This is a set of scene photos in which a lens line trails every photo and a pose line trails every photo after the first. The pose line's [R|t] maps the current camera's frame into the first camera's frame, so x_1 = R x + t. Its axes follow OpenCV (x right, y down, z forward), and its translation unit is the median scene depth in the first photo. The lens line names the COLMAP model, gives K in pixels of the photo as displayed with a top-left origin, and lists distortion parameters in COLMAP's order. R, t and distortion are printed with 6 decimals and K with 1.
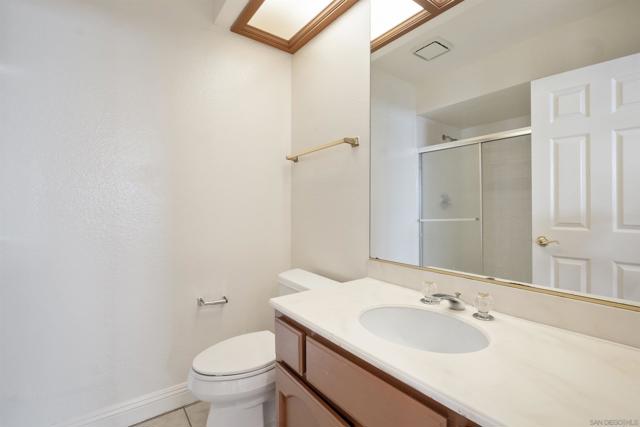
lens RADIAL K [[291.9, 0, 322.5], [0, 291.9, 213.1], [0, 0, 1]] dist [-0.003001, -0.000045]
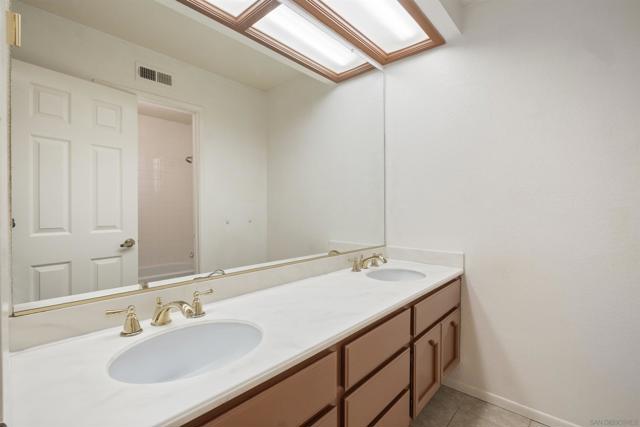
lens RADIAL K [[284.3, 0, 320.0], [0, 284.3, 213.5], [0, 0, 1]] dist [-0.001705, -0.000106]
pose [[-0.177804, 0.001248, 0.984065, -0.243020], [0.012989, 0.999915, 0.001079, -0.003223], [-0.983980, 0.012973, -0.177805, 0.318948]]
